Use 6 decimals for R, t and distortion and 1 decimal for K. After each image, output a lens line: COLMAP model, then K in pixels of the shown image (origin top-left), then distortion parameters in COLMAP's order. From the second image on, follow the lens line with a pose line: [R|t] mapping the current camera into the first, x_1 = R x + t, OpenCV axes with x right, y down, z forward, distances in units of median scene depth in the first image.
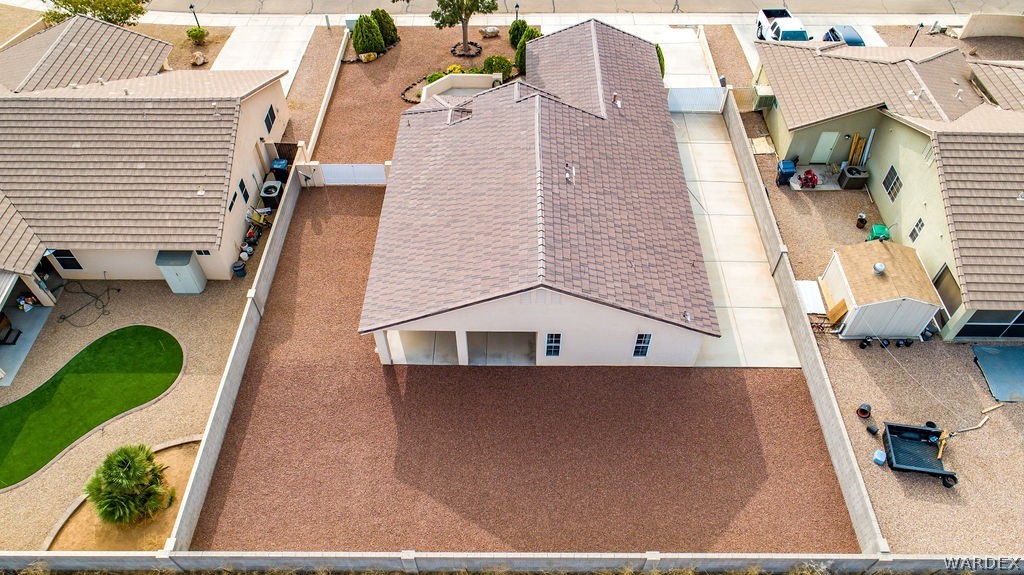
lens RADIAL K [[677.5, 0, 512.0], [0, 677.5, 287.5], [0, 0, 1]] dist [-0.004995, 0.005336]
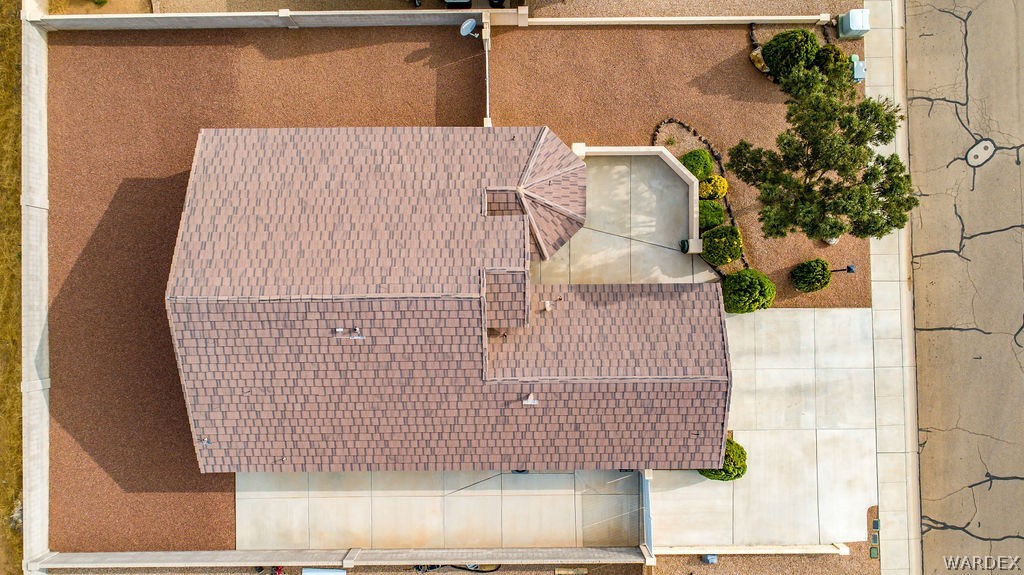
lens RADIAL K [[677.5, 0, 512.0], [0, 677.5, 287.5], [0, 0, 1]] dist [-0.004995, 0.005336]
pose [[0.019685, 0.999469, -0.025947, 0.045249], [-0.769661, 0.031713, 0.637665, -0.733582], [0.638149, 0.007418, 0.769877, 0.376431]]
